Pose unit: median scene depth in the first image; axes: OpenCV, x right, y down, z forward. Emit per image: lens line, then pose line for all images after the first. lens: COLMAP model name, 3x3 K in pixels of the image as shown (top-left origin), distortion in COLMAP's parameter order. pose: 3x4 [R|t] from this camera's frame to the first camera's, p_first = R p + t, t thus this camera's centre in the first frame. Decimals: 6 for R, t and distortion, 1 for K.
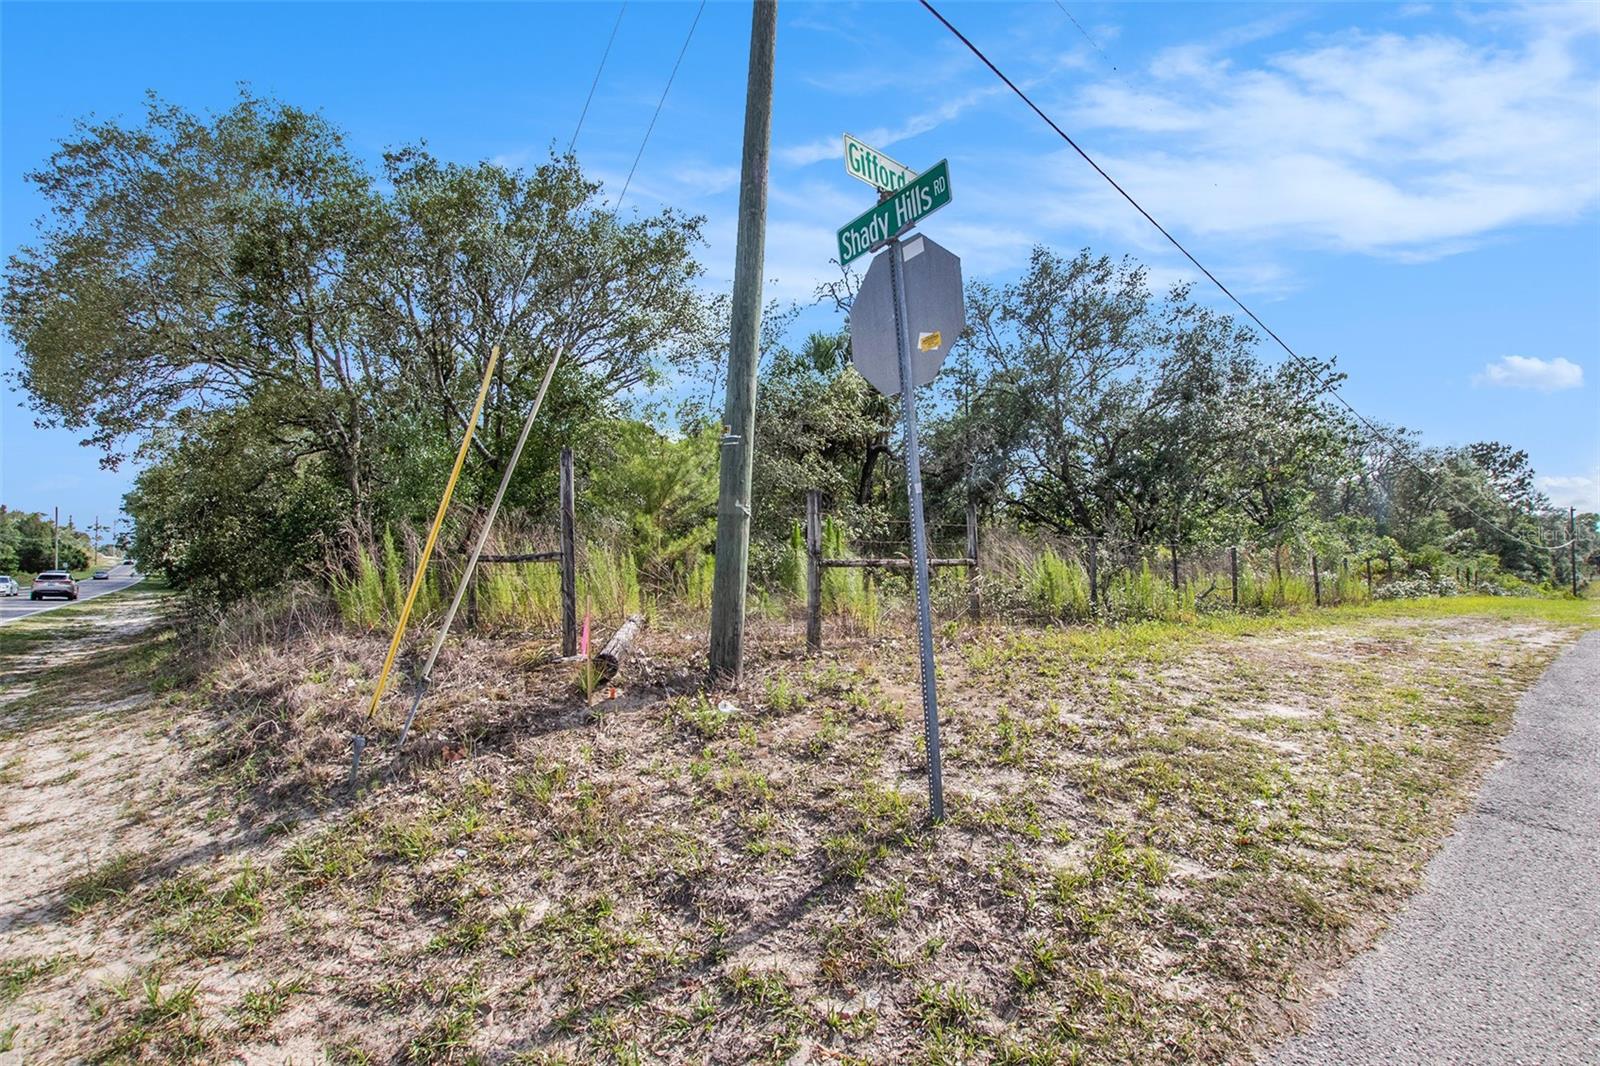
lens RADIAL K [[742.8, 0, 800.9], [0, 742.8, 539.2], [0, 0, 1]] dist [-0.026958, 0.000499]
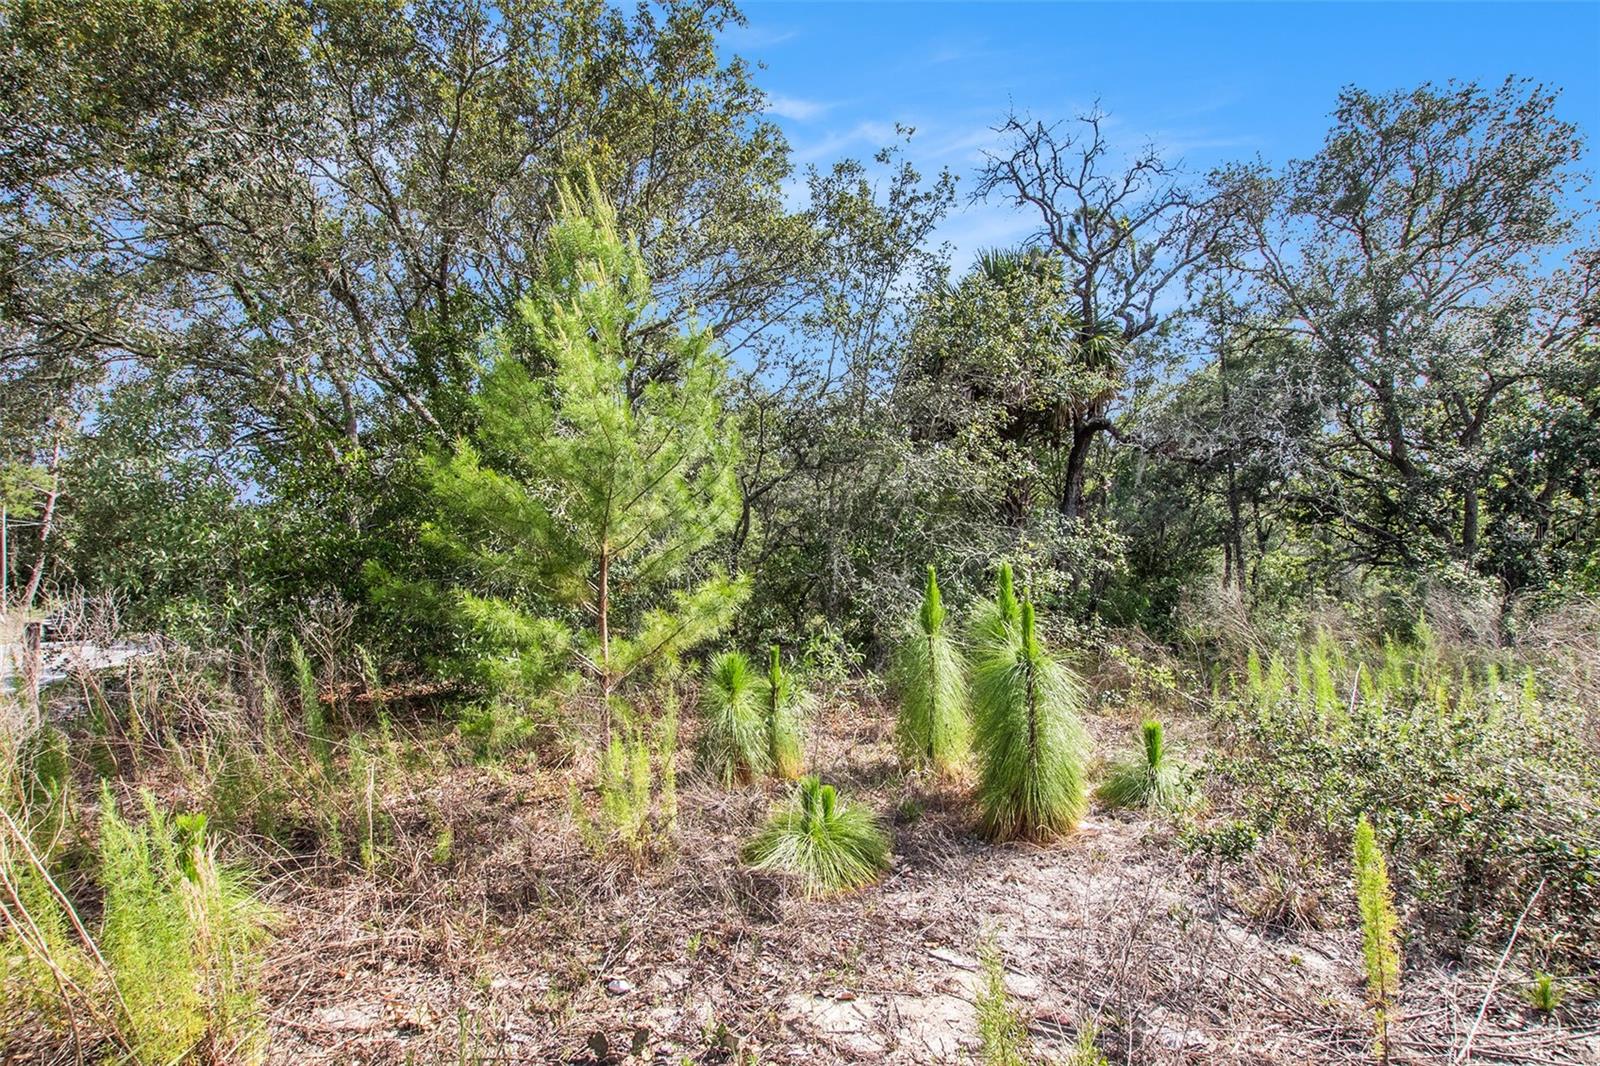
lens RADIAL K [[742.8, 0, 800.5], [0, 742.8, 531.6], [0, 0, 1]] dist [-0.026958, 0.000499]
pose [[0.966557, -0.022508, -0.255463, 0.024811], [0.019560, 0.999710, -0.014075, -0.032641], [0.255705, 0.008607, 0.966716, 0.413706]]
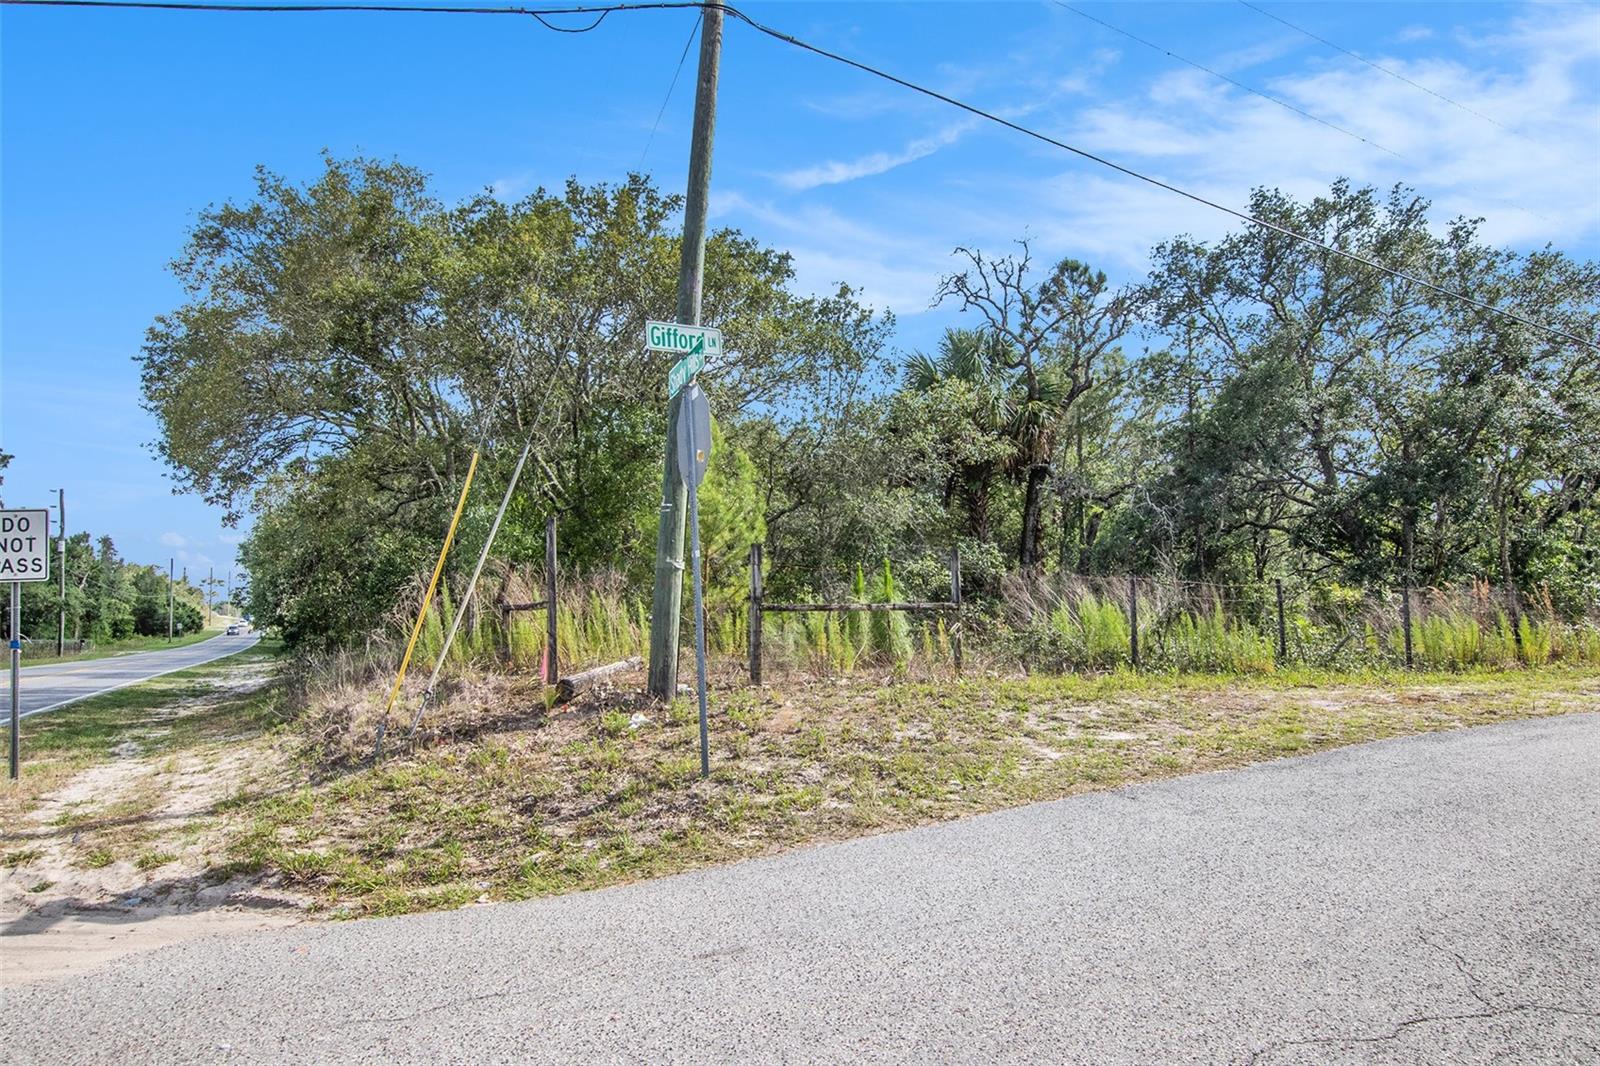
lens RADIAL K [[1074.4, 0, 800.6], [0, 1074.4, 532.1], [0, 0, 1]] dist [0.001768, 0.000347]
pose [[0.963678, -0.028727, -0.265517, 0.209460], [0.016051, 0.998631, -0.049788, -0.000188], [0.266584, 0.043718, 0.962820, -0.230441]]
